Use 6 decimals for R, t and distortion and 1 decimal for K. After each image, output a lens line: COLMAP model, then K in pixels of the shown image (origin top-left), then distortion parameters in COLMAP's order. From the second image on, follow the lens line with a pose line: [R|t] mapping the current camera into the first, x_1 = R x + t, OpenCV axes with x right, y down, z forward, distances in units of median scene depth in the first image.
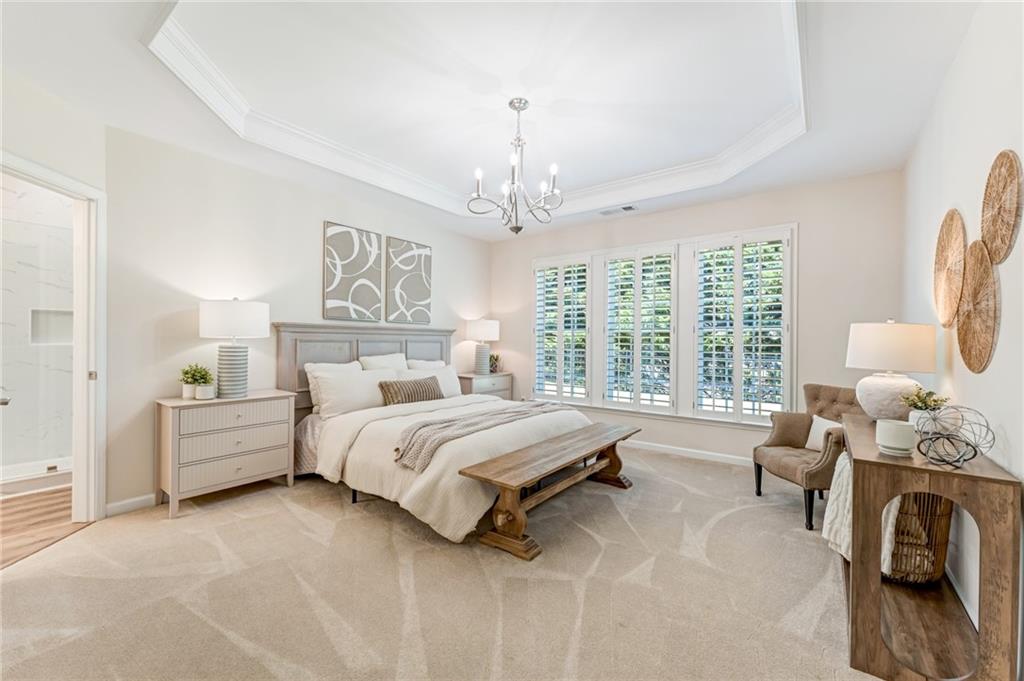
lens RADIAL K [[419.2, 0, 508.8], [0, 419.2, 339.8], [0, 0, 1]] dist [-0.001102, -0.000061]
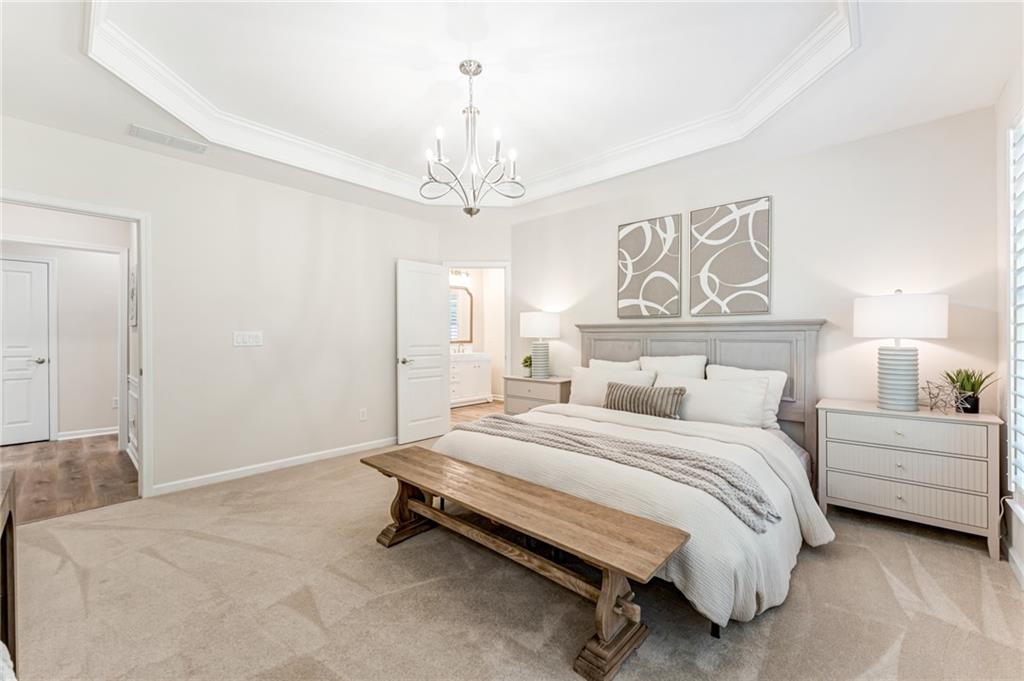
lens RADIAL K [[419.2, 0, 513.4], [0, 419.2, 339.4], [0, 0, 1]] dist [-0.001102, -0.000061]
pose [[-0.113837, -0.001621, -0.993498, 0.586775], [-0.000193, 0.999999, -0.001610, 0.003552], [0.993499, 0.000009, -0.113837, 0.787456]]
